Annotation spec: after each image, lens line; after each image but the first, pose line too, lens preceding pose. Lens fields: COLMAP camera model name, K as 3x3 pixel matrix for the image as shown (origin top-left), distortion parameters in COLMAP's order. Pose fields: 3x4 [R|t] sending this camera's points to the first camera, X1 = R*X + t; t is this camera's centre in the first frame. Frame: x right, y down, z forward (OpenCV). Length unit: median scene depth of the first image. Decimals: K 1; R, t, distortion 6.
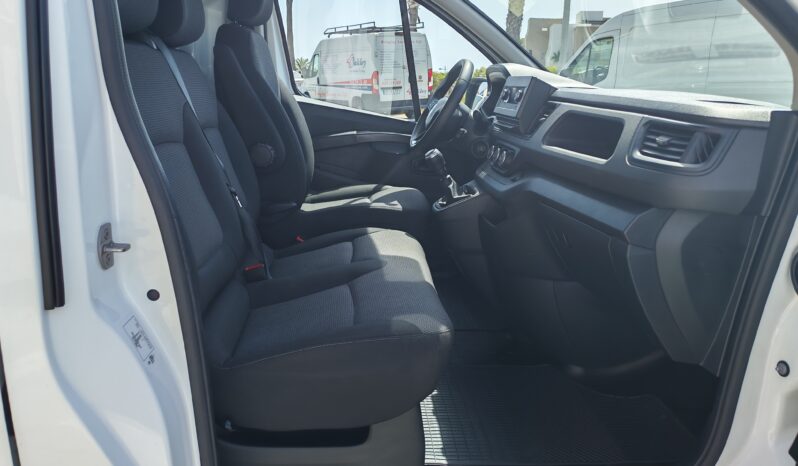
lens RADIAL K [[607.5, 0, 404.7], [0, 607.5, 233.8], [0, 0, 1]] dist [0.087571, -0.156465]
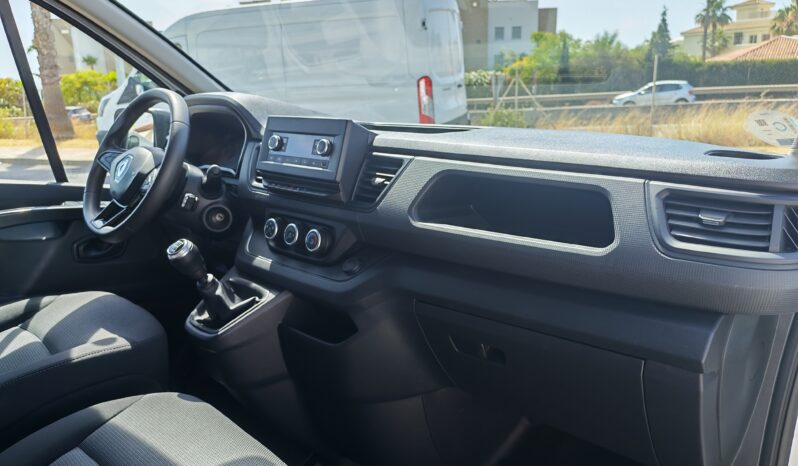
lens RADIAL K [[607.5, 0, 404.7], [0, 607.5, 233.8], [0, 0, 1]] dist [0.087571, -0.156465]
pose [[0.750743, -0.193574, 0.631597, -0.191204], [0.194527, 0.978491, 0.068669, -0.163465], [-0.631304, 0.071310, 0.772250, 0.437955]]
